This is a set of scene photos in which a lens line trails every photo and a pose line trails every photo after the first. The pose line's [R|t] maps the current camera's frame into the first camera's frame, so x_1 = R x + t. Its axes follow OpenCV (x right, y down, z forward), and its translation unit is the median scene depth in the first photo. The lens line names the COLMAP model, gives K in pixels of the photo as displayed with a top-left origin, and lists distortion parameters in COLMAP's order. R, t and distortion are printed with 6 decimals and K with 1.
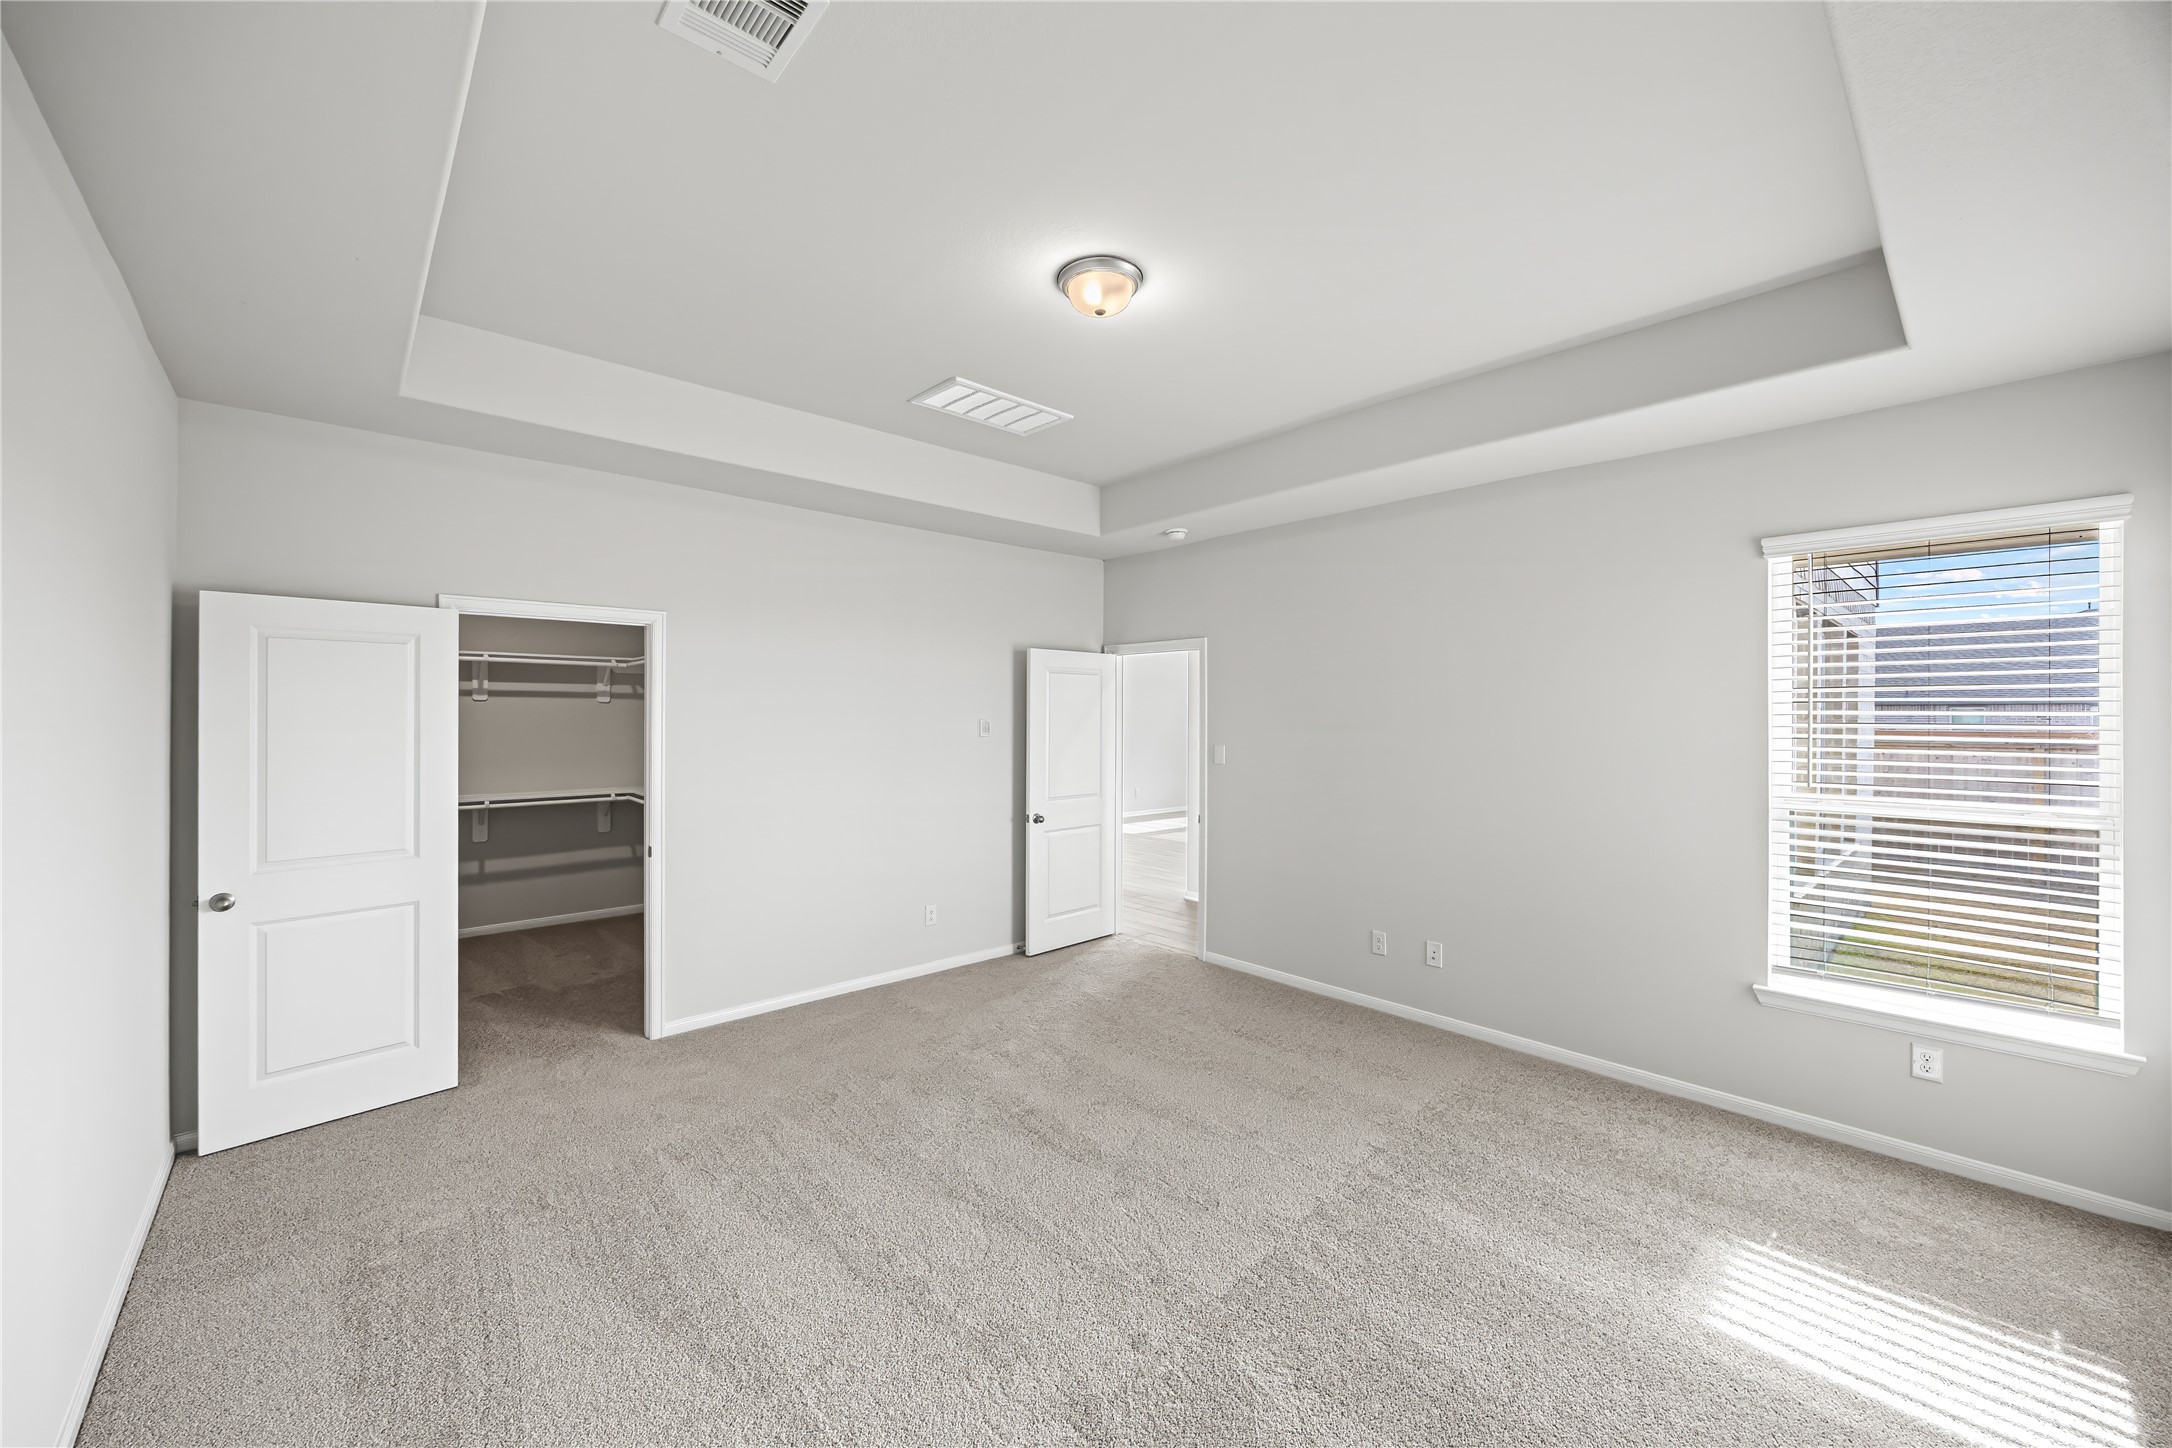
lens RADIAL K [[836.9, 0, 1089.7], [0, 836.9, 714.2], [0, 0, 1]] dist [-0.003040, -0.000040]
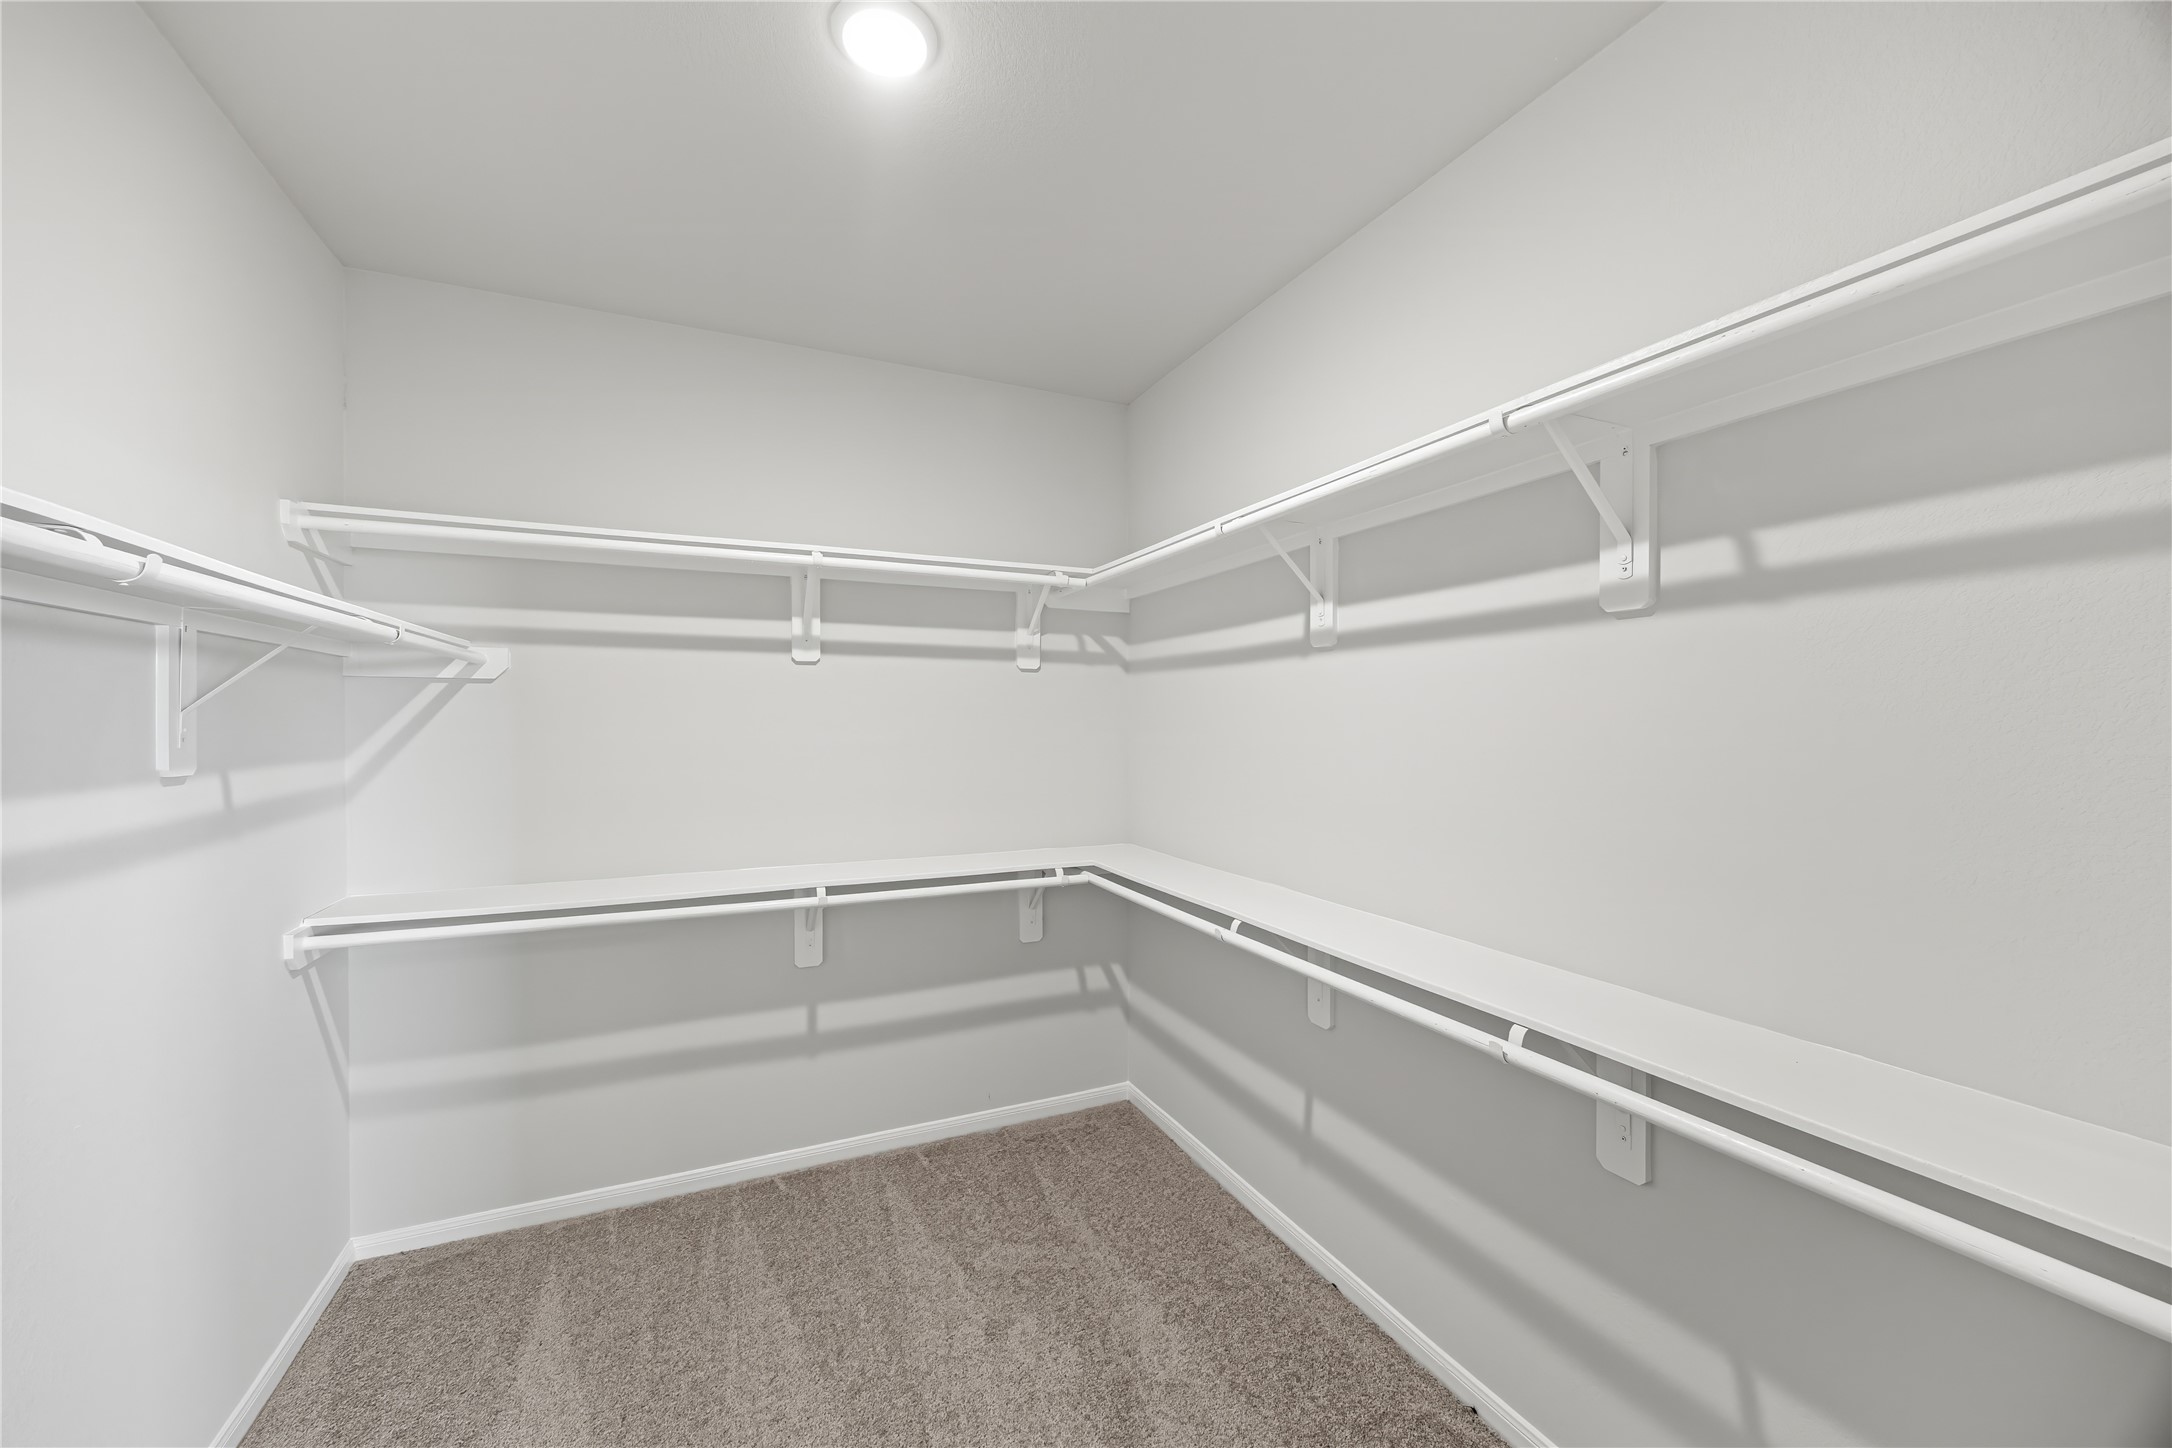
lens RADIAL K [[836.9, 0, 1090.9], [0, 836.9, 723.4], [0, 0, 1]] dist [-0.003040, -0.000040]
pose [[0.953519, -0.004800, -0.301294, -0.428092], [0.006478, 0.999969, 0.004569, 0.015260], [0.301263, -0.006308, 0.953520, 0.589469]]
